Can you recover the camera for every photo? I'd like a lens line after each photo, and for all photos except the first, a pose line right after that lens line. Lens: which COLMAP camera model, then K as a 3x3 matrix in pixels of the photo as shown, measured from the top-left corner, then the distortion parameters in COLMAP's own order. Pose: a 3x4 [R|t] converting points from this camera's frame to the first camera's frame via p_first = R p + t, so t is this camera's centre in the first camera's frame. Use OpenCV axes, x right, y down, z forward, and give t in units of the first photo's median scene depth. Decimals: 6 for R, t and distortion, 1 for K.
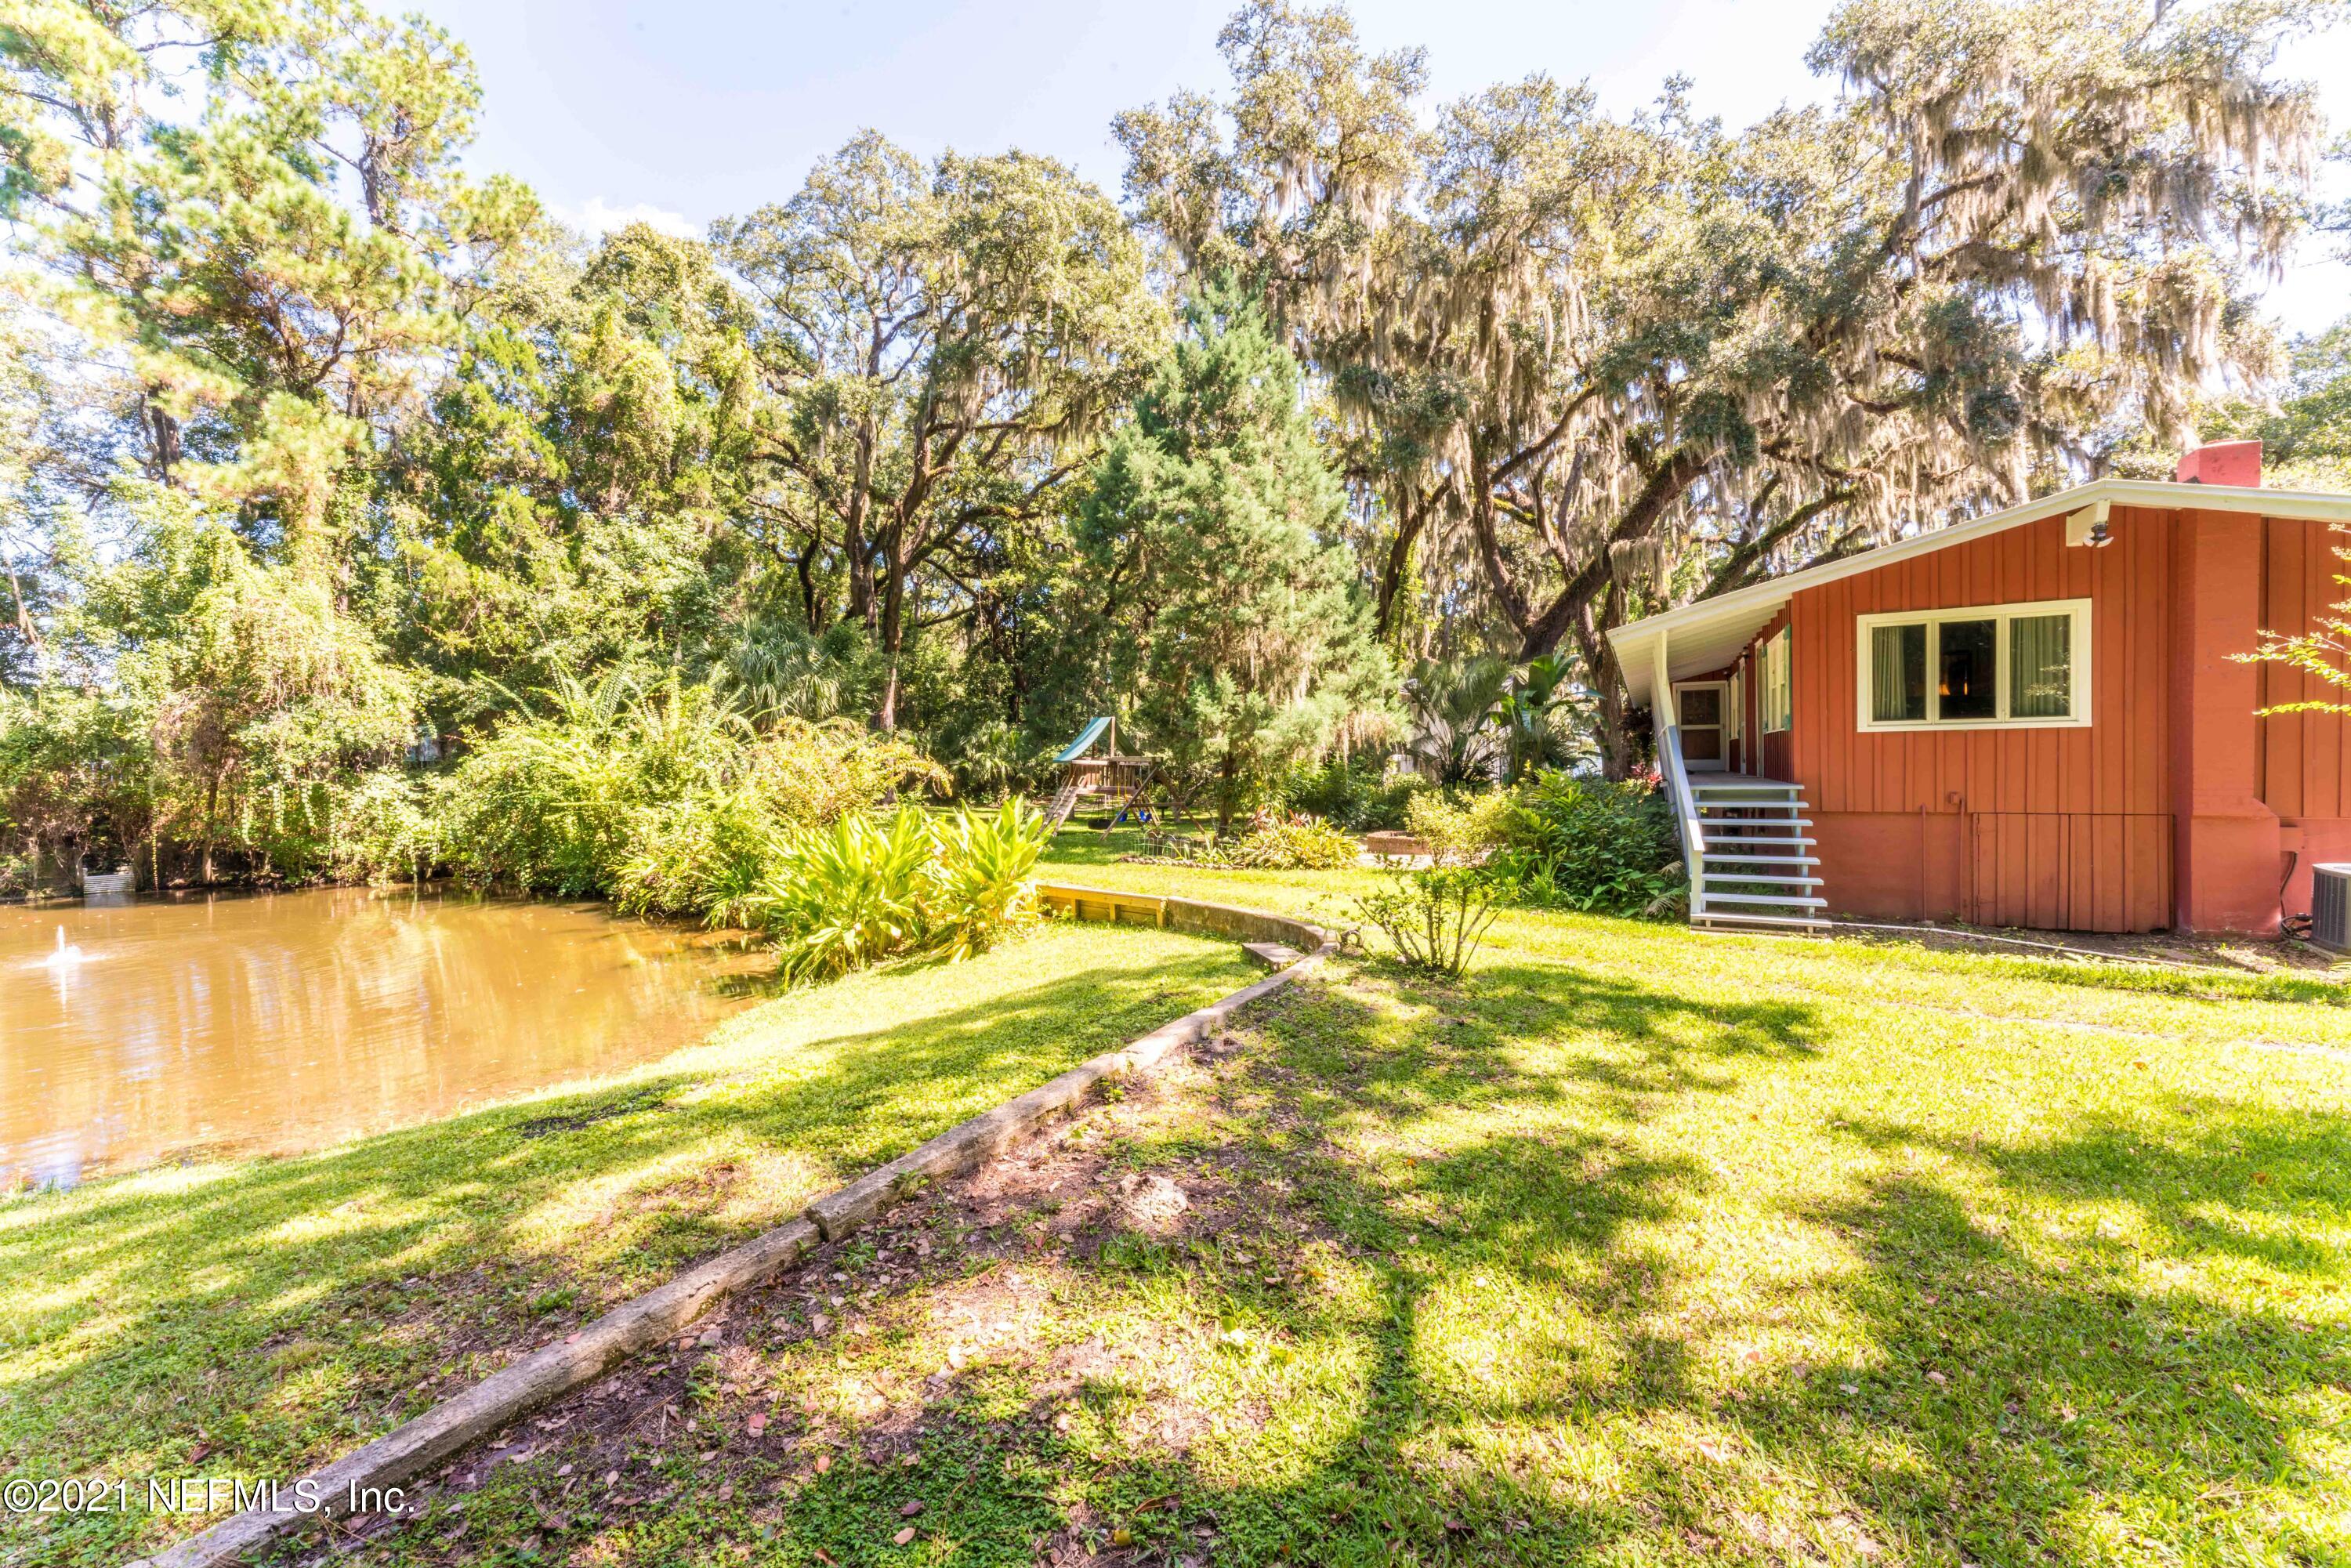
lens RADIAL K [[927.4, 0, 1181.7], [0, 927.4, 780.0], [0, 0, 1]] dist [0.001192, 0.000776]
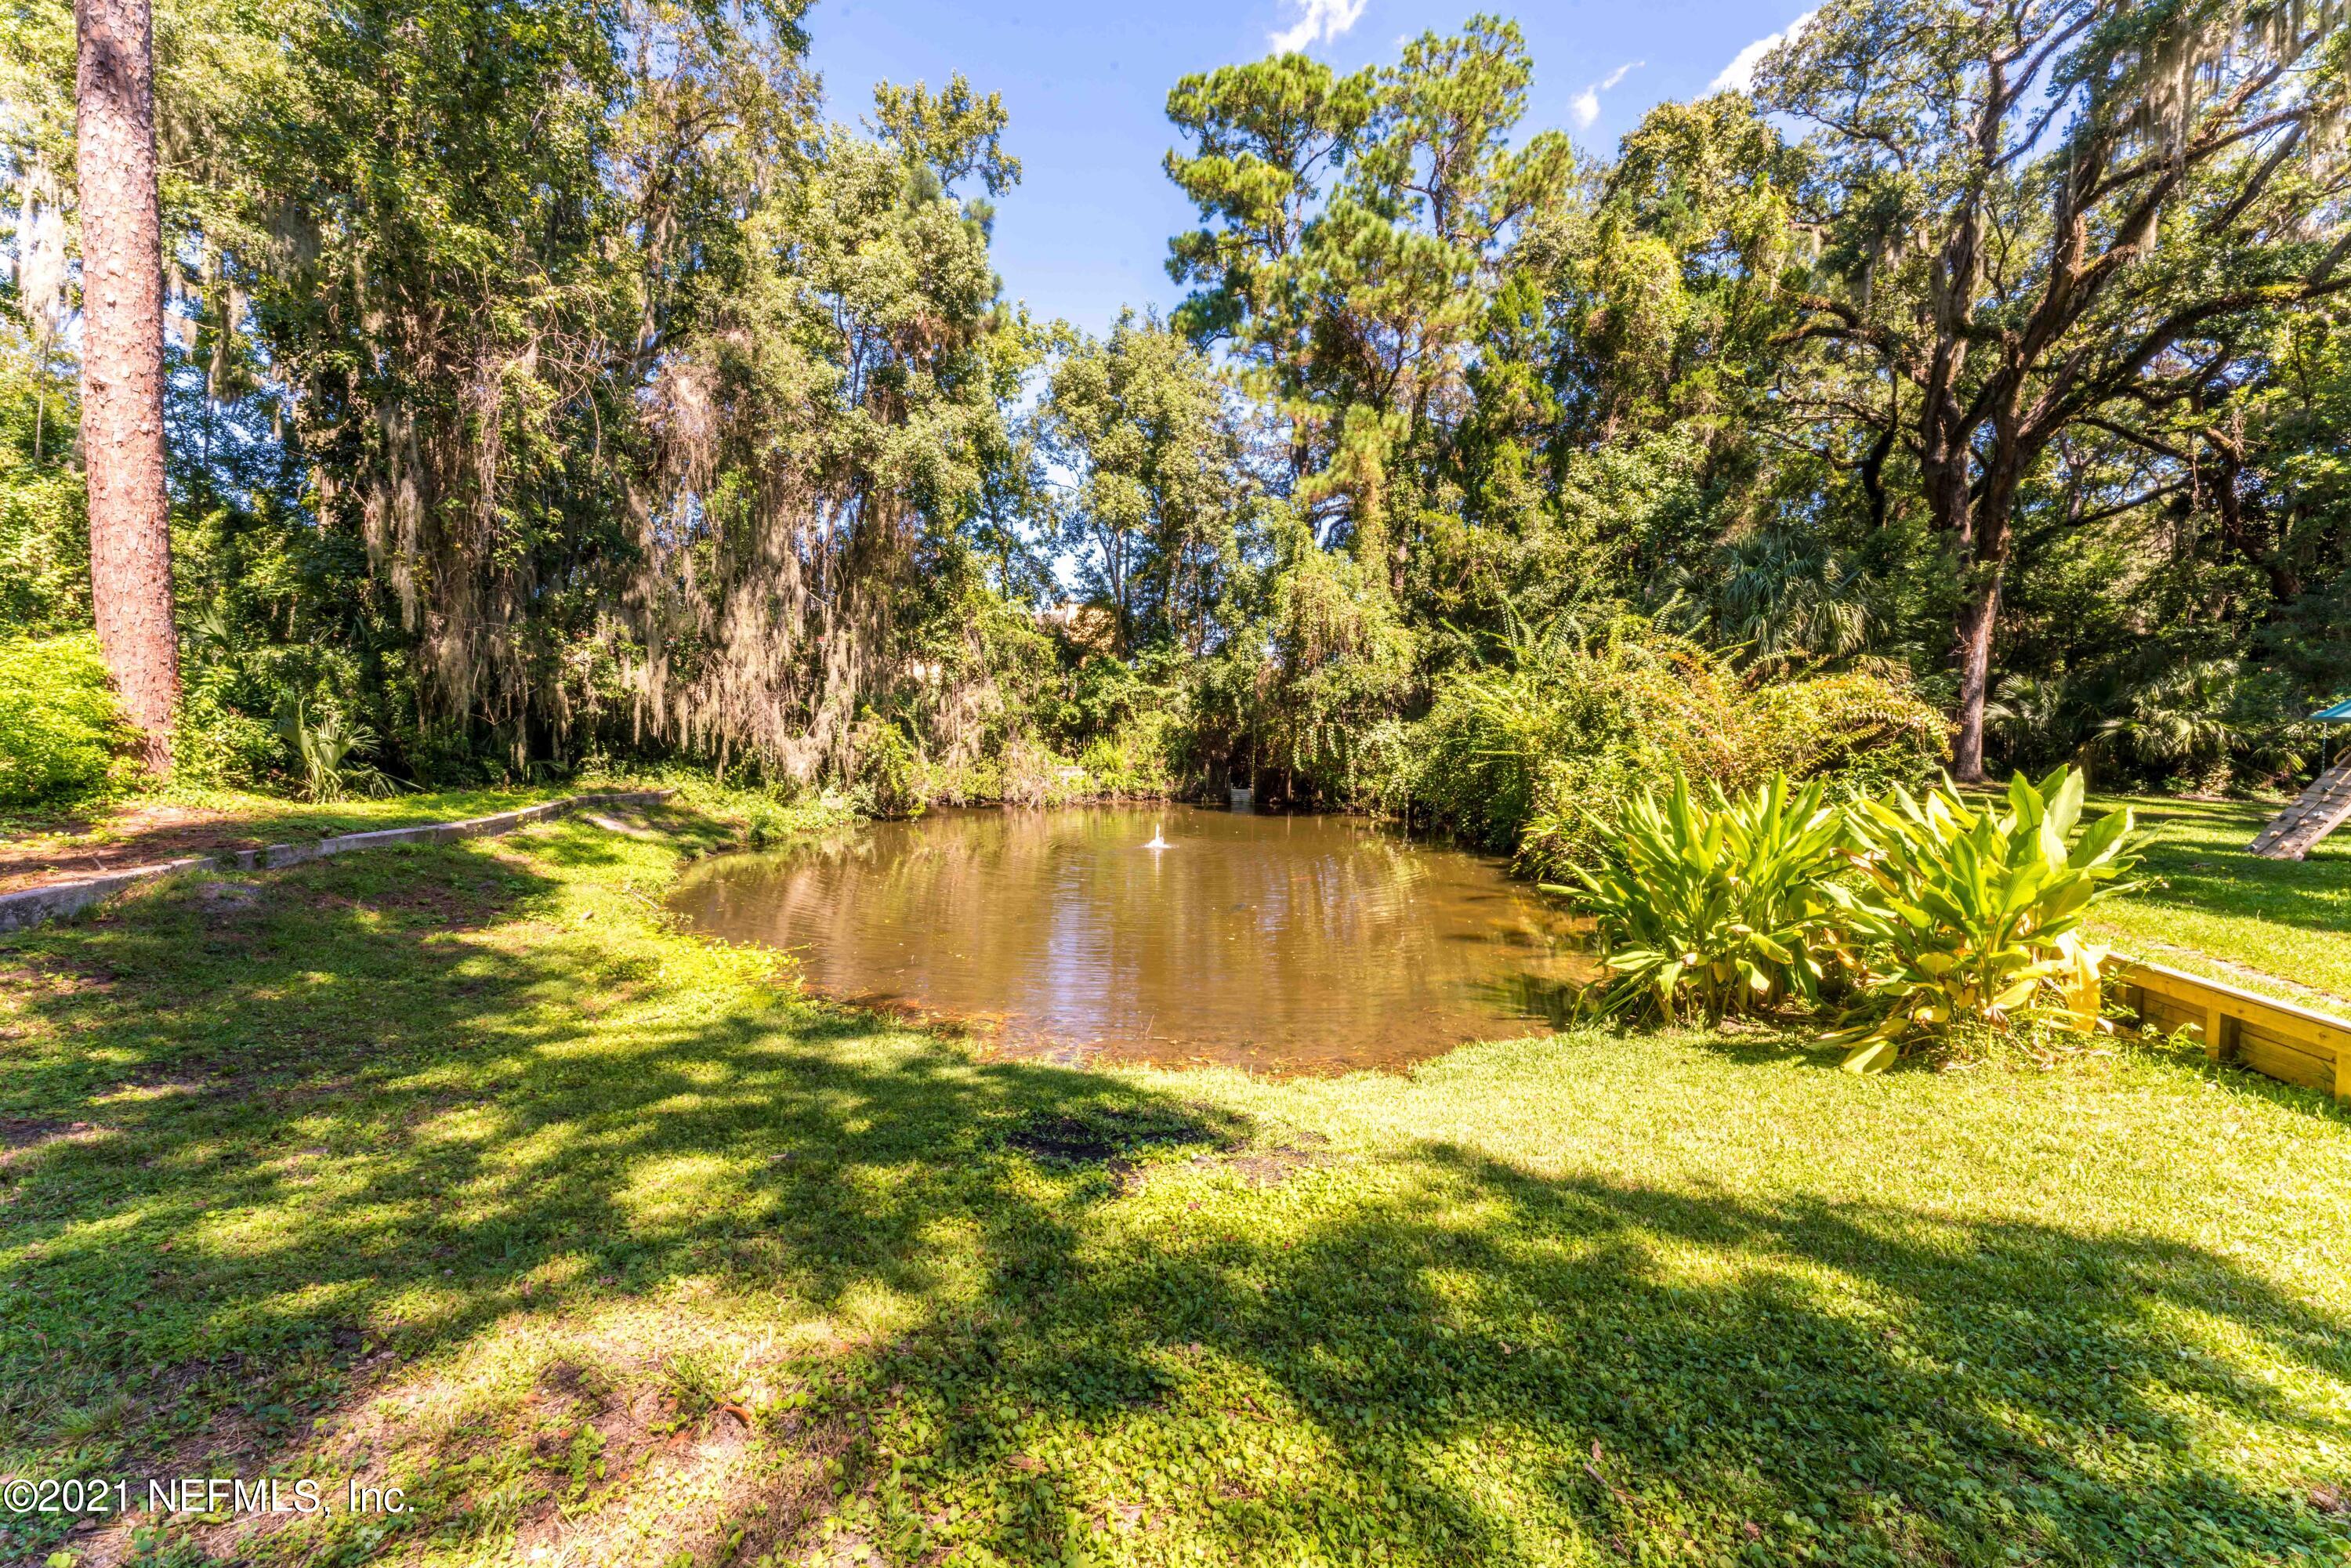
lens RADIAL K [[927.4, 0, 1181.7], [0, 927.4, 780.0], [0, 0, 1]] dist [0.001192, 0.000776]
pose [[0.489273, 0.070247, -0.869297, 0.009664], [-0.035362, 0.997529, 0.060706, 0.005313], [0.871414, 0.001039, 0.490548, 0.188860]]
